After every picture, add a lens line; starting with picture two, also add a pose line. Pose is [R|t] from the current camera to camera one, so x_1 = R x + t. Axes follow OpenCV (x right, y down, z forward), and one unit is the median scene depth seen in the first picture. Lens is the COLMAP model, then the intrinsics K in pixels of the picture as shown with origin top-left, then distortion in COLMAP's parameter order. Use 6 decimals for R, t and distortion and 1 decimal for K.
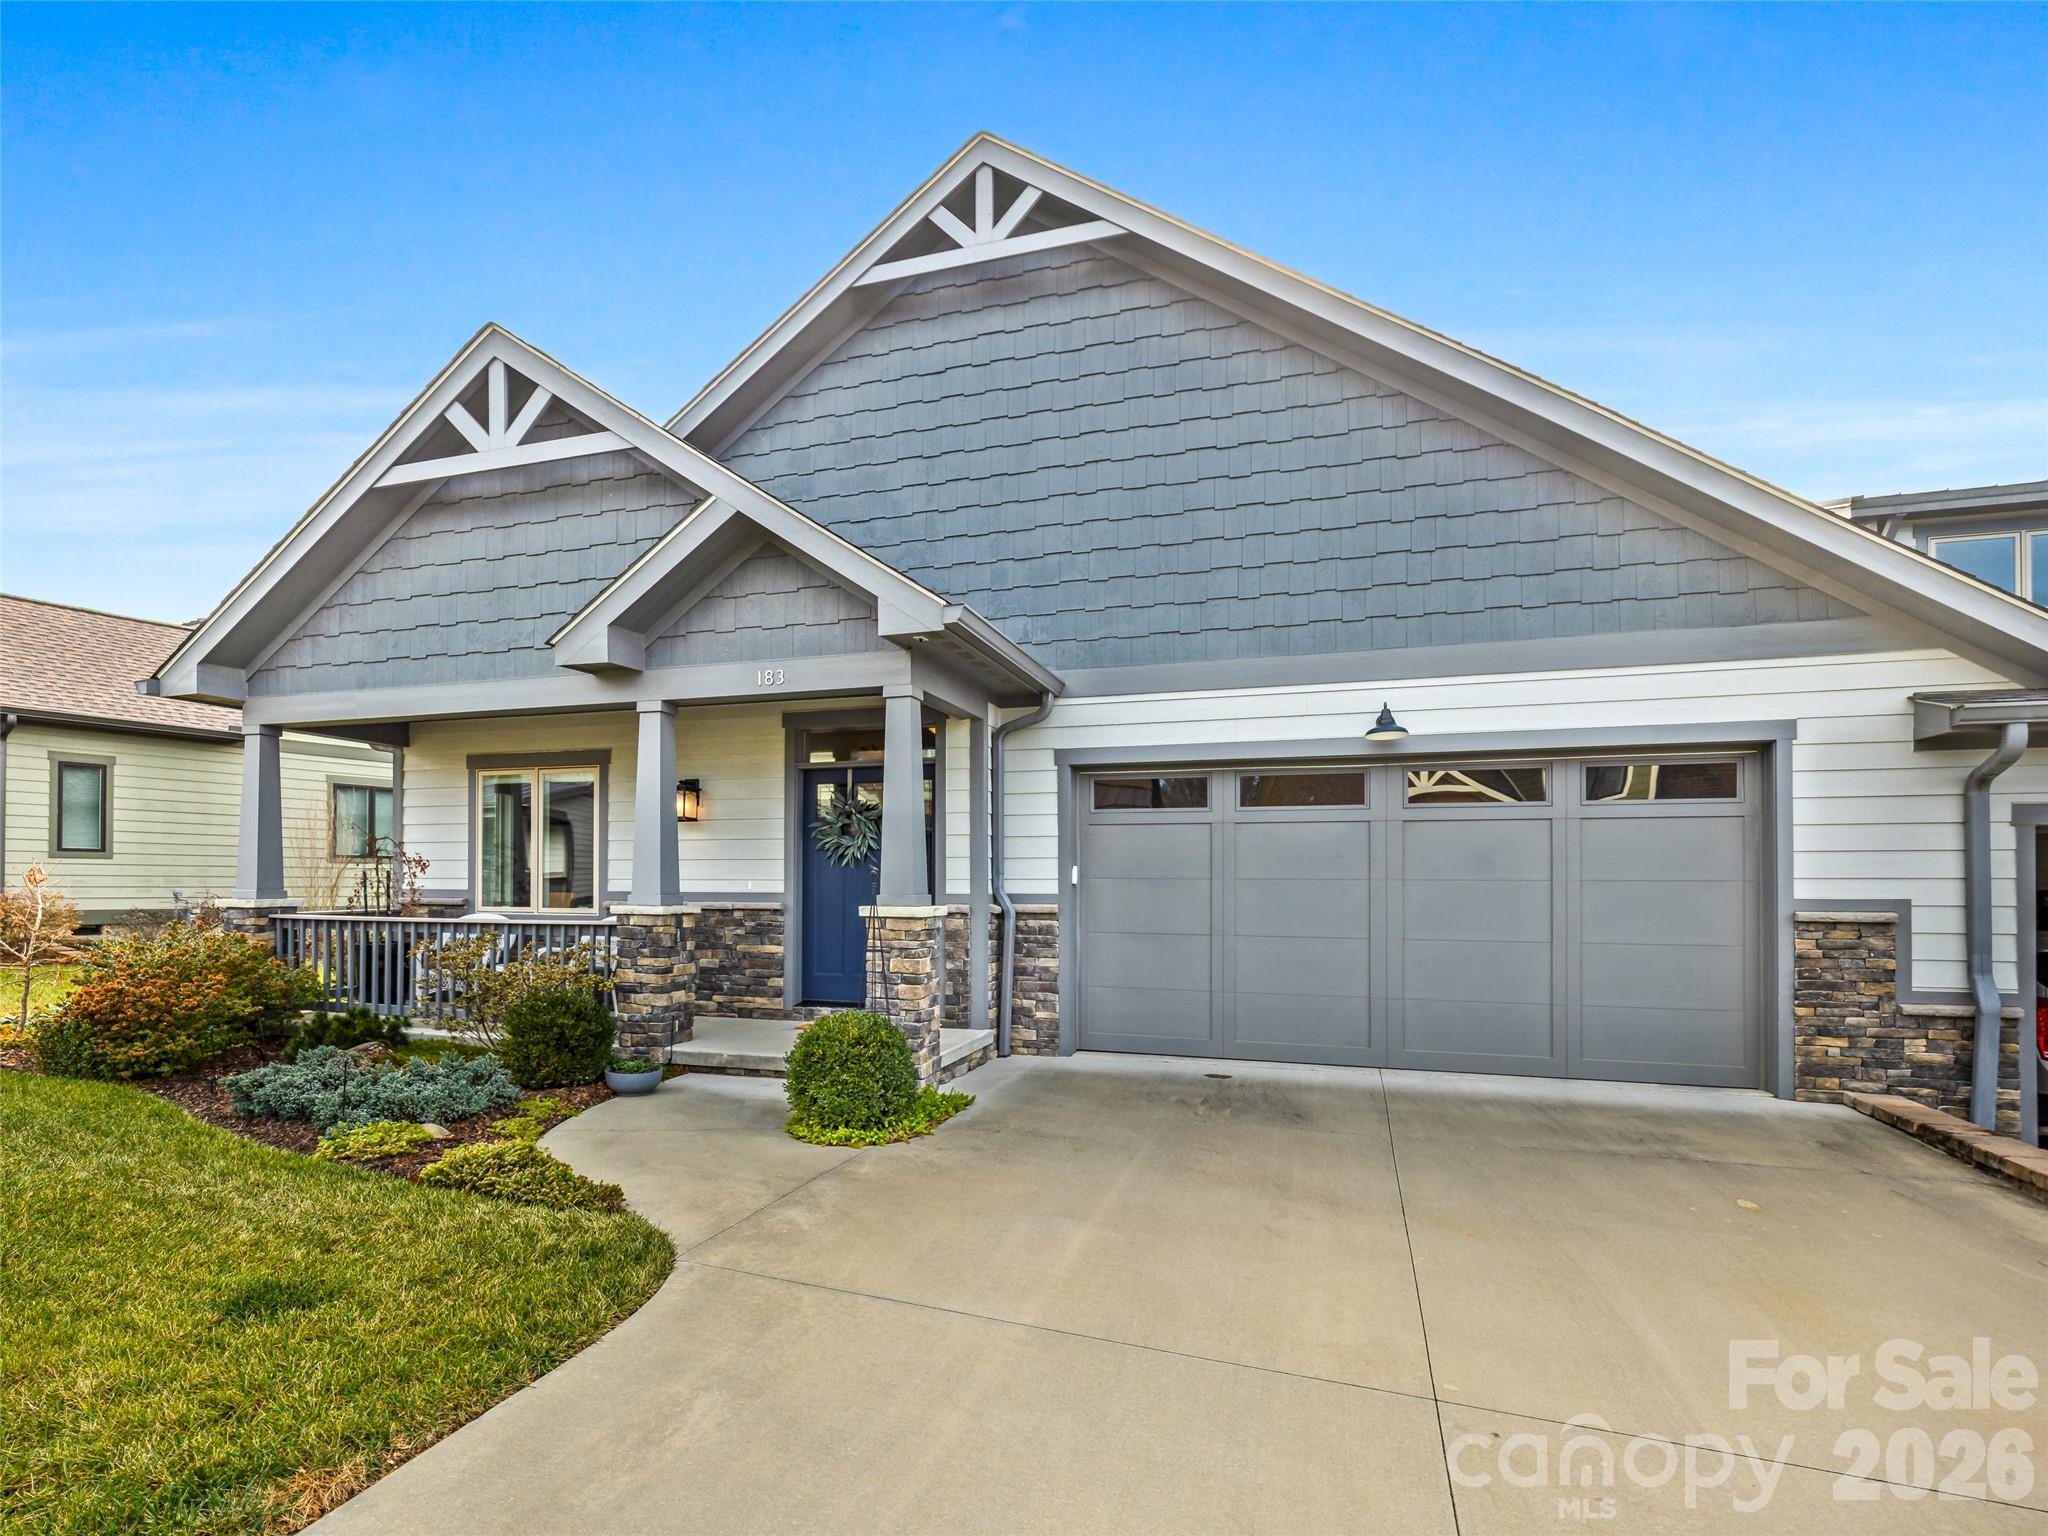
lens RADIAL K [[893.8, 0, 1014.6], [0, 893.8, 769.3], [0, 0, 1]] dist [0.000811, -0.002134]
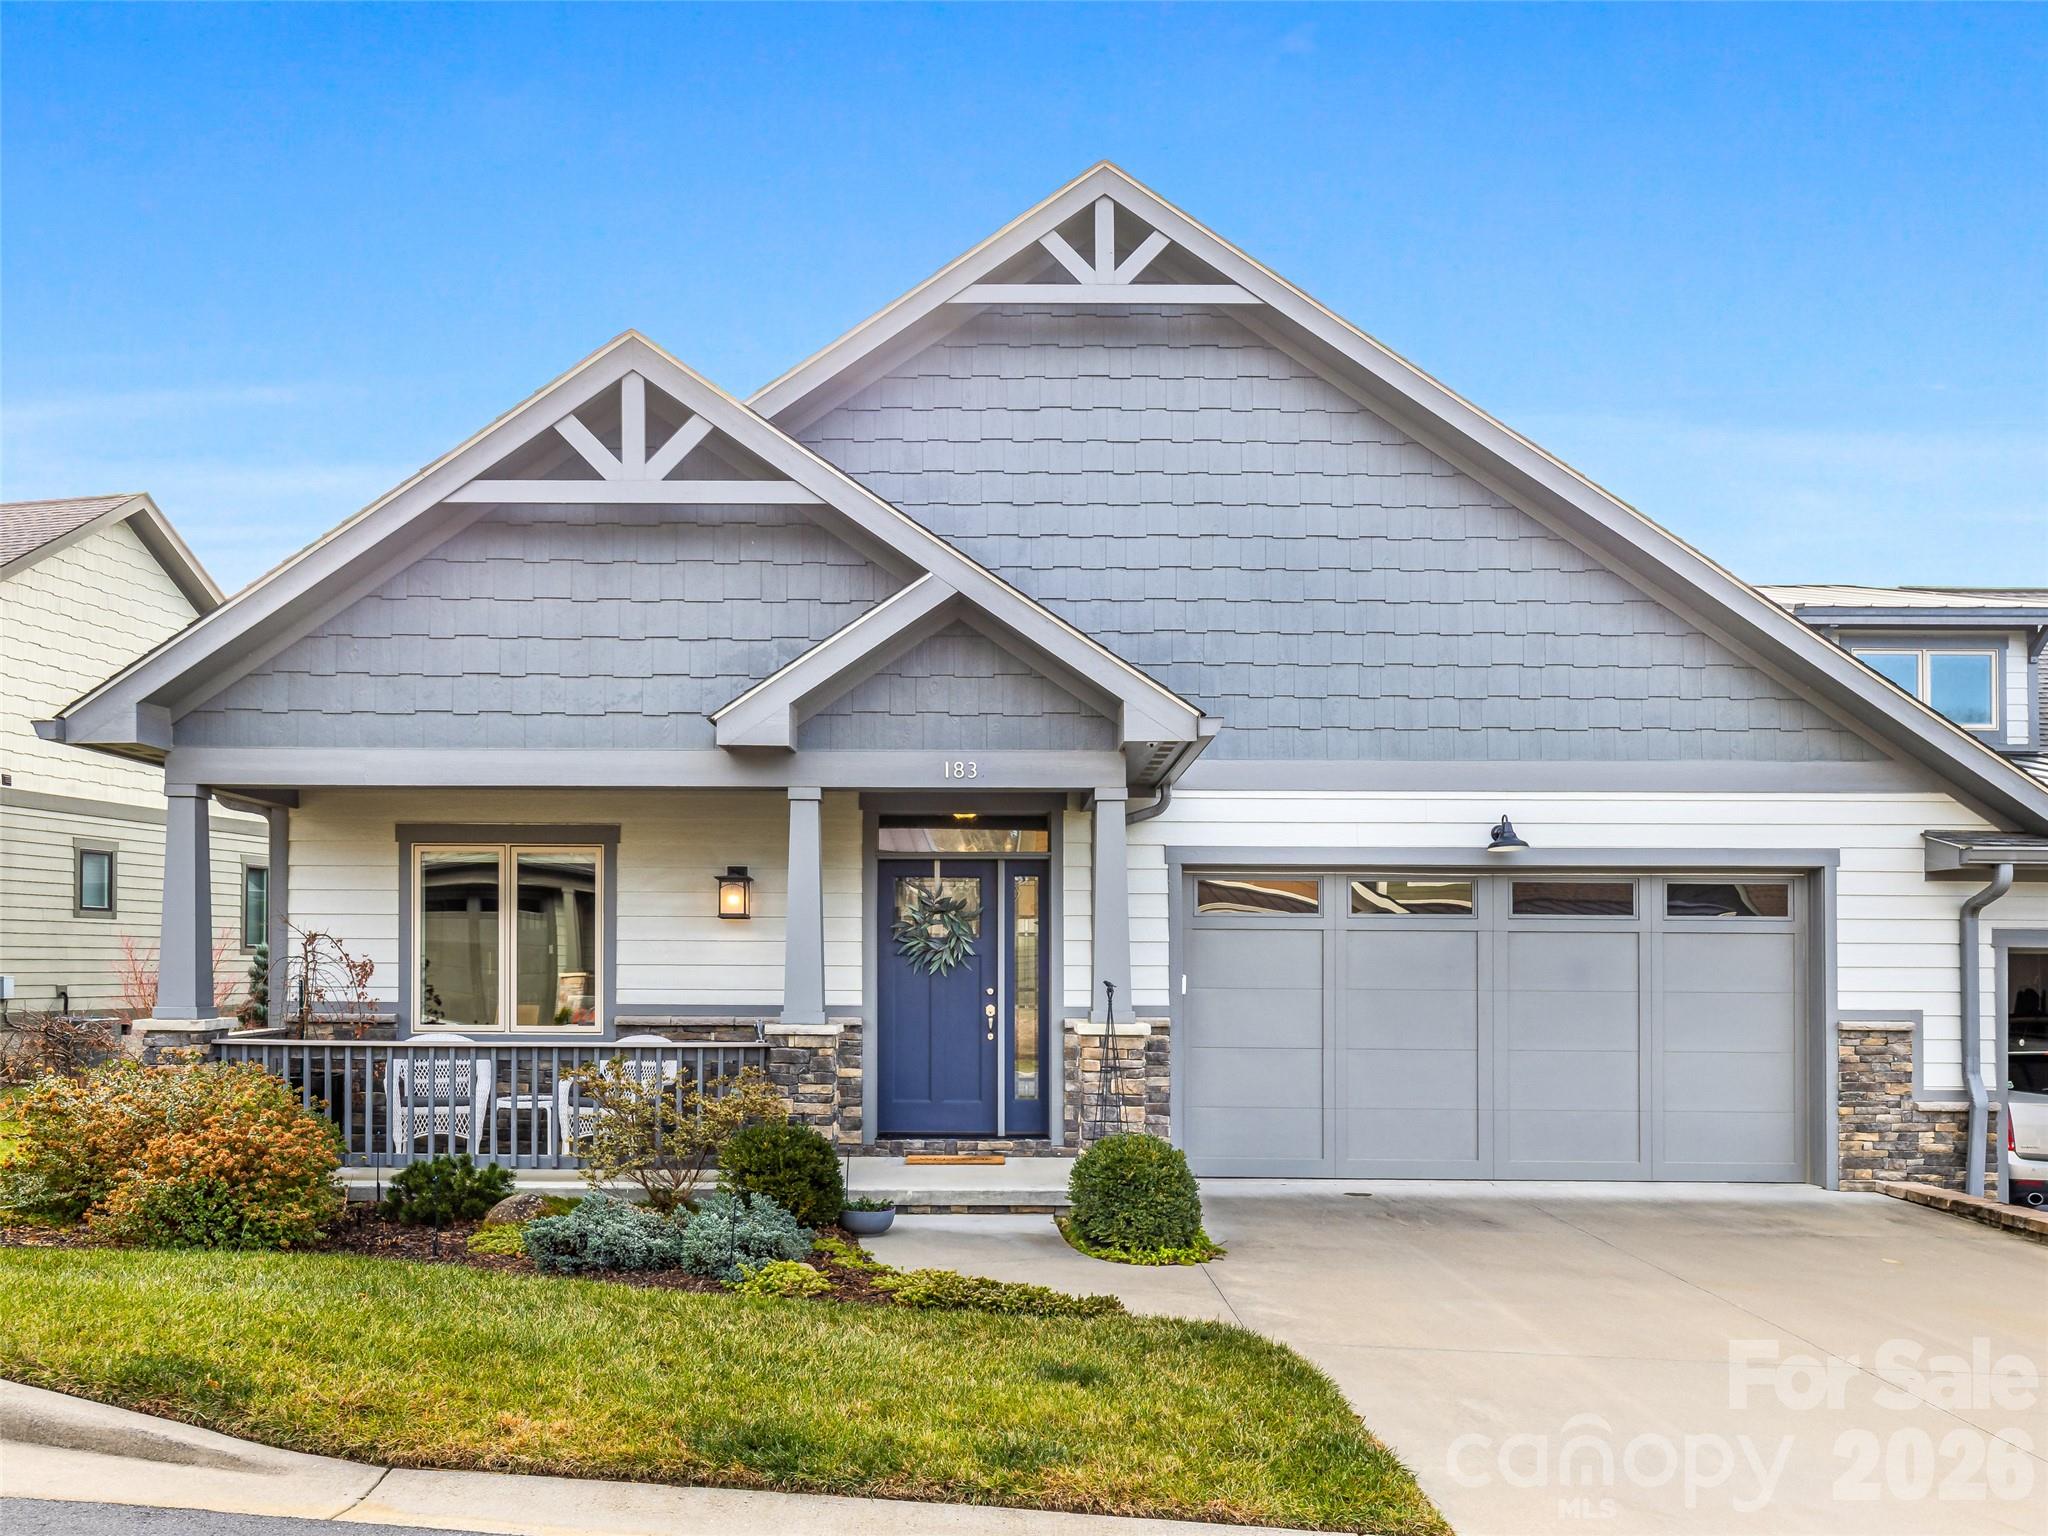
lens RADIAL K [[1273.7, 0, 1004.5], [0, 1273.7, 772.4], [0, 0, 1]] dist [0.004260, -0.002474]
pose [[0.960100, 0.045620, 0.275911, -0.529032], [-0.037626, 0.998706, -0.034201, -0.052449], [-0.277114, 0.022454, 0.960575, -0.229100]]
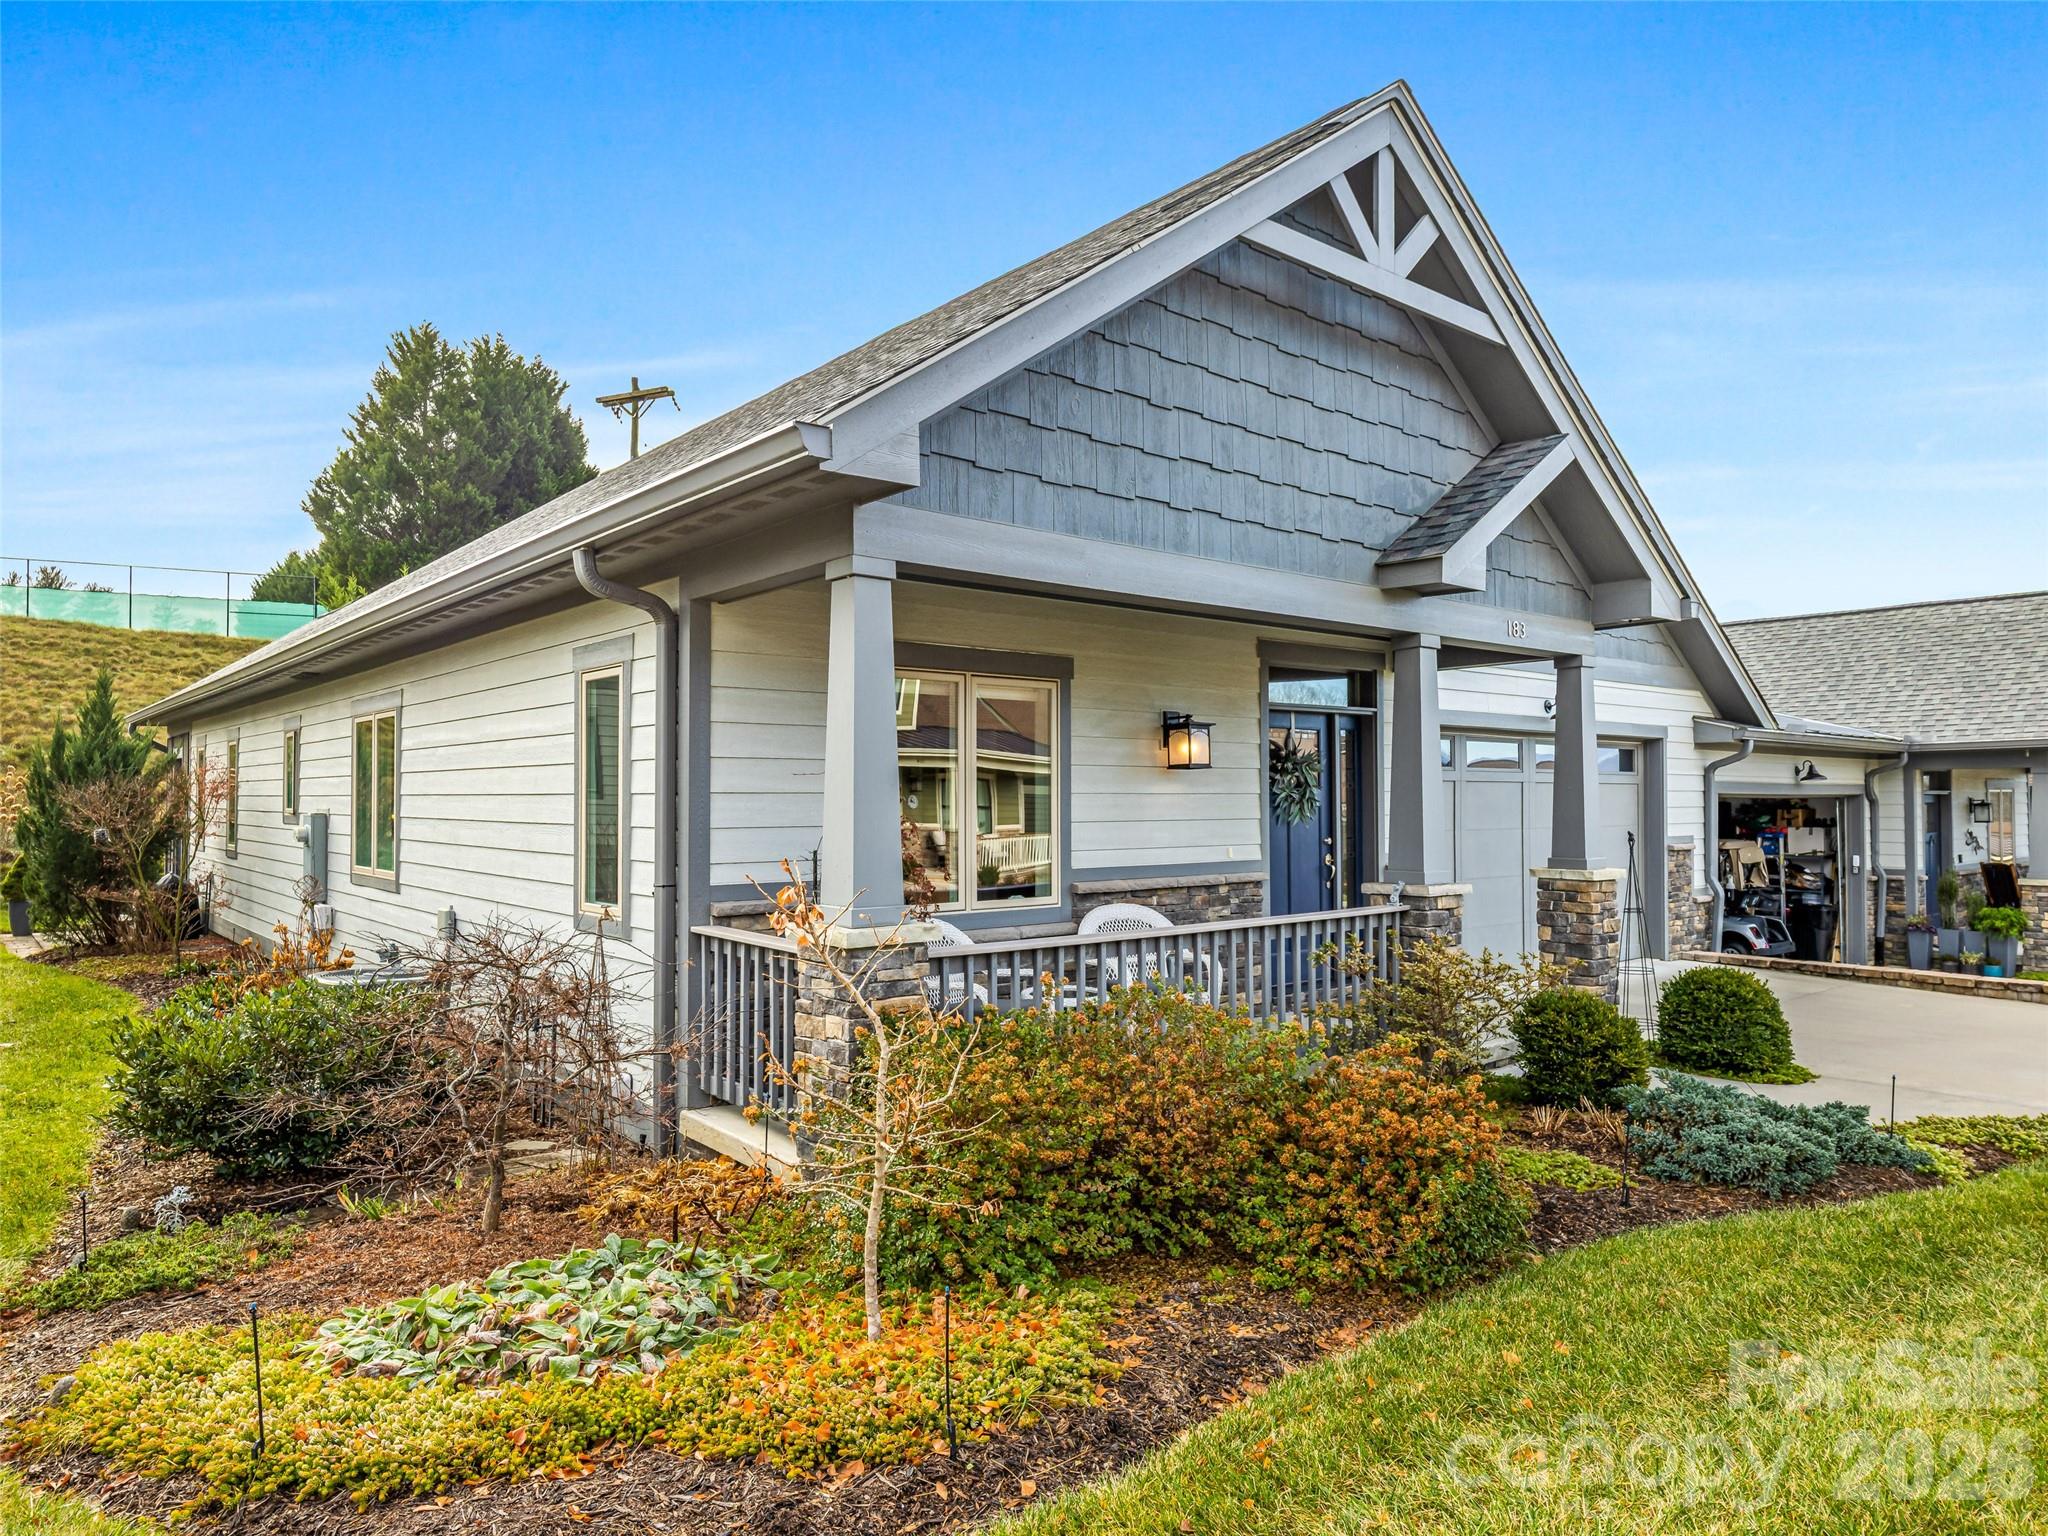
lens RADIAL K [[1273.7, 0, 1045.6], [0, 1273.7, 751.3], [0, 0, 1]] dist [0.004260, -0.002474]
pose [[0.563899, 0.032908, 0.825188, -1.499886], [-0.076688, 0.996975, 0.012647, 0.043651], [-0.822275, -0.070413, 0.564717, 0.571942]]
